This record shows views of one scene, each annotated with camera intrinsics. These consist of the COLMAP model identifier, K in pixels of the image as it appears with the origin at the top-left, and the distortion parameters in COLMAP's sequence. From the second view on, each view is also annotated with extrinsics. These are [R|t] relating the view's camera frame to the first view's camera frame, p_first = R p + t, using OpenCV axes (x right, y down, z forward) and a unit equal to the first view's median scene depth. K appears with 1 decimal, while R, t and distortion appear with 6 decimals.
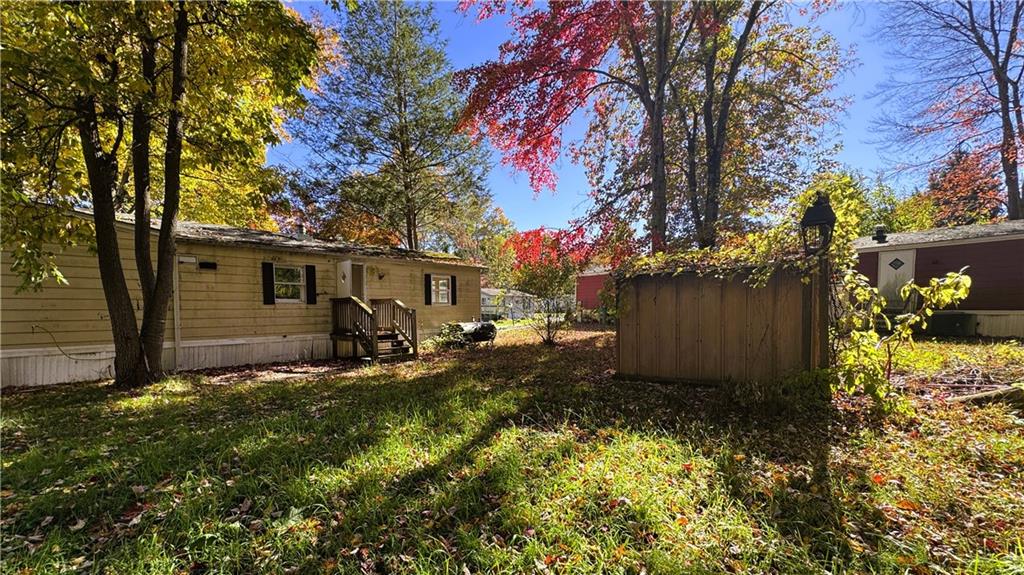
lens RADIAL K [[409.6, 0, 513.4], [0, 409.6, 299.2], [0, 0, 1]] dist [0.000964, 0.000109]
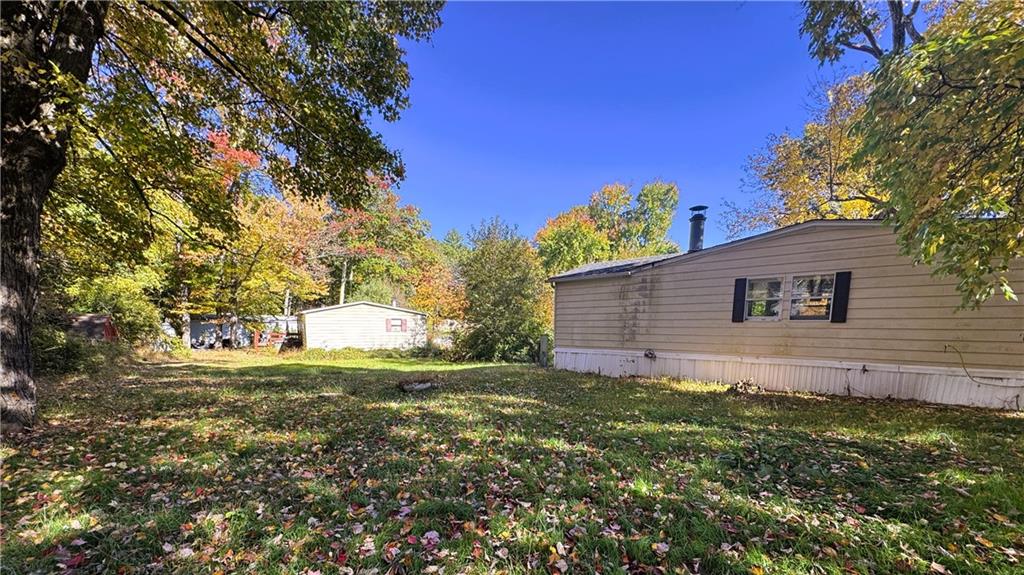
lens RADIAL K [[409.6, 0, 513.4], [0, 409.6, 299.2], [0, 0, 1]] dist [0.000964, 0.000109]
pose [[-0.033284, -0.064942, -0.997334, -0.098668], [0.011744, 0.997792, -0.065364, 0.004525], [0.999377, -0.013888, -0.032448, -0.048161]]
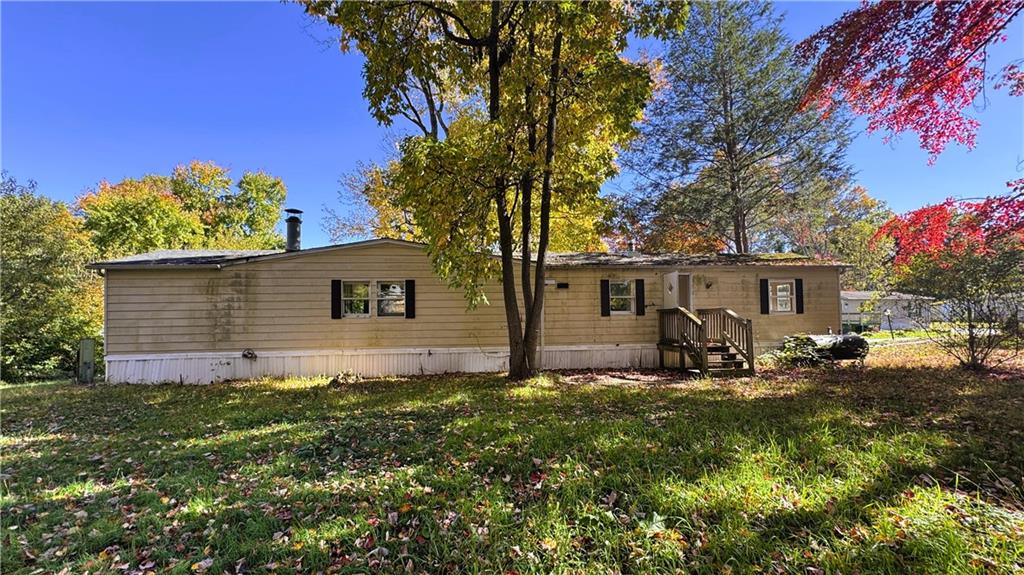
lens RADIAL K [[407.2, 0, 509.6], [0, 407.2, 280.7], [0, 0, 1]] dist [-0.000459, 0.000112]
pose [[0.736630, -0.072274, -0.672423, -0.036070], [0.025531, 0.996536, -0.079142, -0.003832], [0.675814, 0.041131, 0.735924, -0.017628]]
